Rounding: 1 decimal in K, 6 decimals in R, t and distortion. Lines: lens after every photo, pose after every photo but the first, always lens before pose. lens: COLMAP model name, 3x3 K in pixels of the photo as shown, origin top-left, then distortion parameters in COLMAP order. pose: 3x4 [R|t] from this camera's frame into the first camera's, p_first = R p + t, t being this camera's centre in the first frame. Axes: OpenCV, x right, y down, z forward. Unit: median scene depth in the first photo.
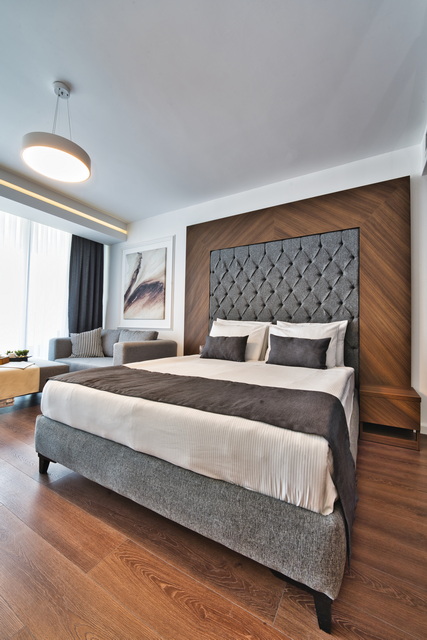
lens RADIAL K [[261.8, 0, 213.4], [0, 261.8, 322.5], [0, 0, 1]] dist [-0.008933, -0.000477]
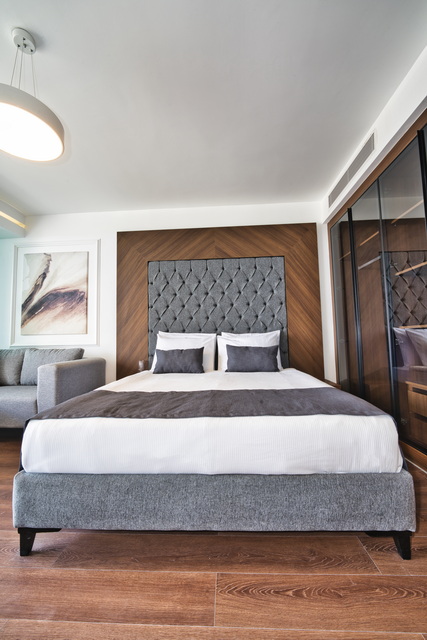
lens RADIAL K [[260.1, 0, 214.6], [0, 260.1, 322.7], [0, 0, 1]] dist [-0.010586, -0.000405]
pose [[0.881754, -0.007432, 0.471652, -0.297780], [0.028579, 0.998881, -0.037689, -0.006084], [-0.470844, 0.046712, 0.880979, 0.064176]]
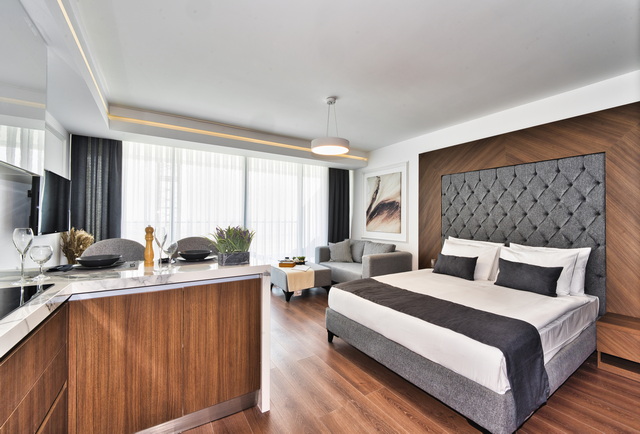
lens RADIAL K [[266.9, 0, 319.8], [0, 266.9, 215.2], [0, 0, 1]] dist [-0.015421, -0.000486]
pose [[0.889872, -0.018551, -0.455833, 0.049886], [0.021140, 0.999776, 0.000580, -0.138394], [0.455720, -0.010153, 0.890065, -0.314783]]
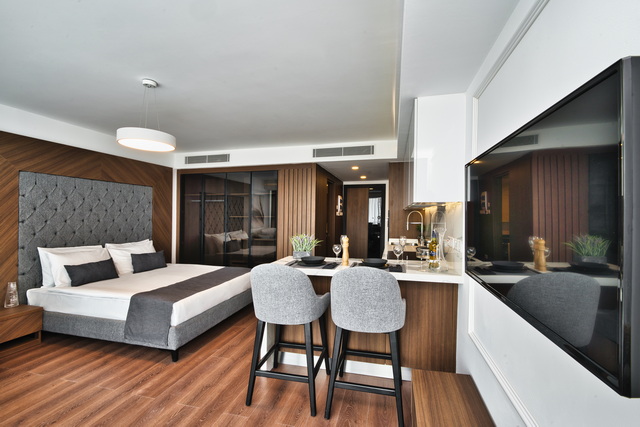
lens RADIAL K [[259.7, 0, 337.5], [0, 259.7, 214.0], [0, 0, 1]] dist [-0.001038, -0.000122]
pose [[-0.330046, -0.013744, 0.943865, -1.394289], [-0.033672, 0.999429, 0.002779, -0.202322], [-0.943364, -0.030865, -0.330321, 0.351725]]
